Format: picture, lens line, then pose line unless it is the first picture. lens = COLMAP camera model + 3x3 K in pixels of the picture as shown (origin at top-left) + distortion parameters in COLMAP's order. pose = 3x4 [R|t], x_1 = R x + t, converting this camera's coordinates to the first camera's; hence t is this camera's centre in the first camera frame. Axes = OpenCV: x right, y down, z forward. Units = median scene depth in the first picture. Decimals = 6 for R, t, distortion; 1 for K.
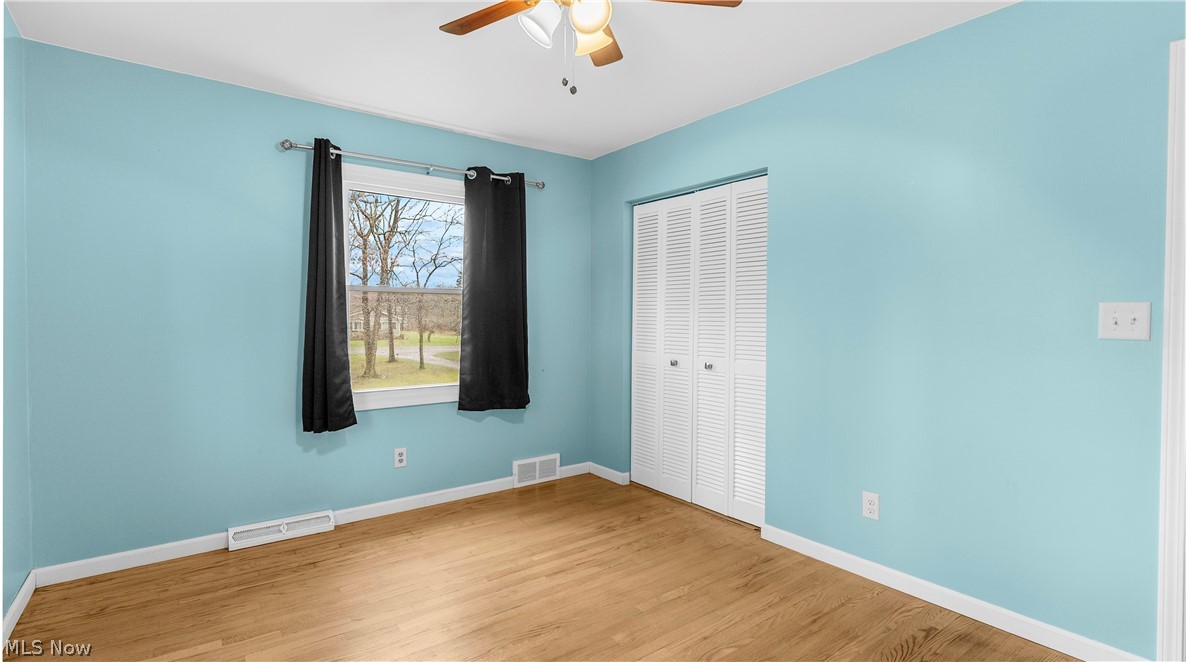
lens RADIAL K [[562.0, 0, 590.8], [0, 562.0, 332.3], [0, 0, 1]] dist [0.001113, 0.000359]
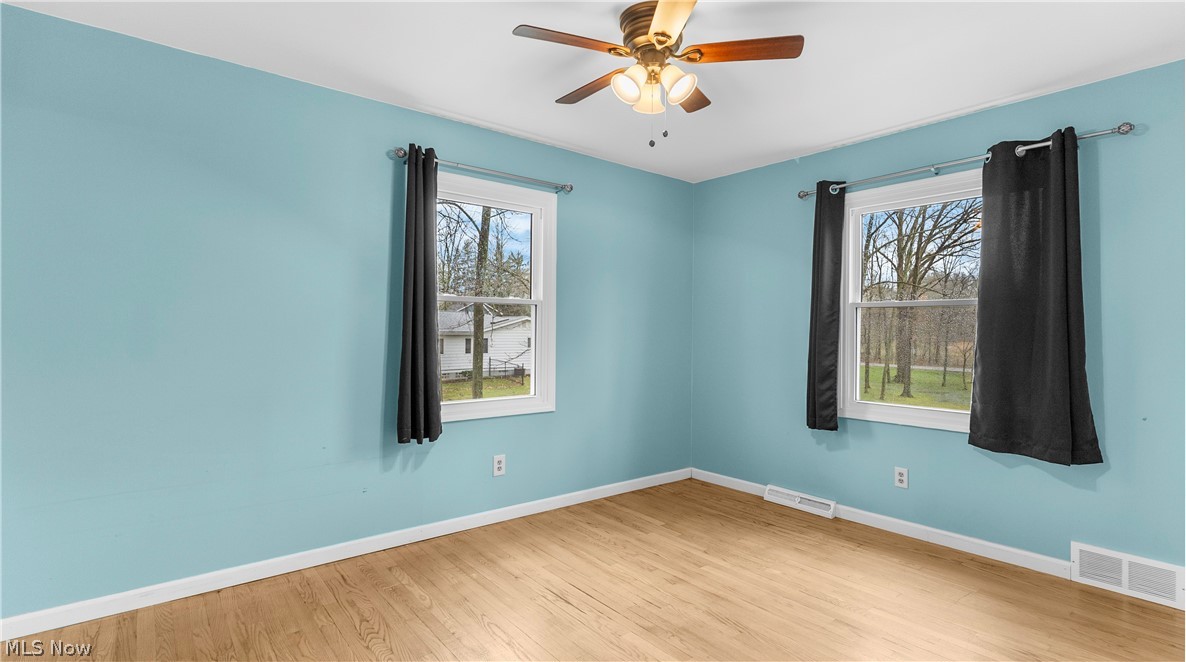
lens RADIAL K [[562.0, 0, 590.8], [0, 562.0, 332.3], [0, 0, 1]] dist [0.001113, 0.000359]
pose [[0.038332, 0.003600, -0.999259, 0.656809], [-0.035035, 0.999384, 0.002256, -0.011068], [0.998651, 0.034922, 0.038435, 0.456645]]
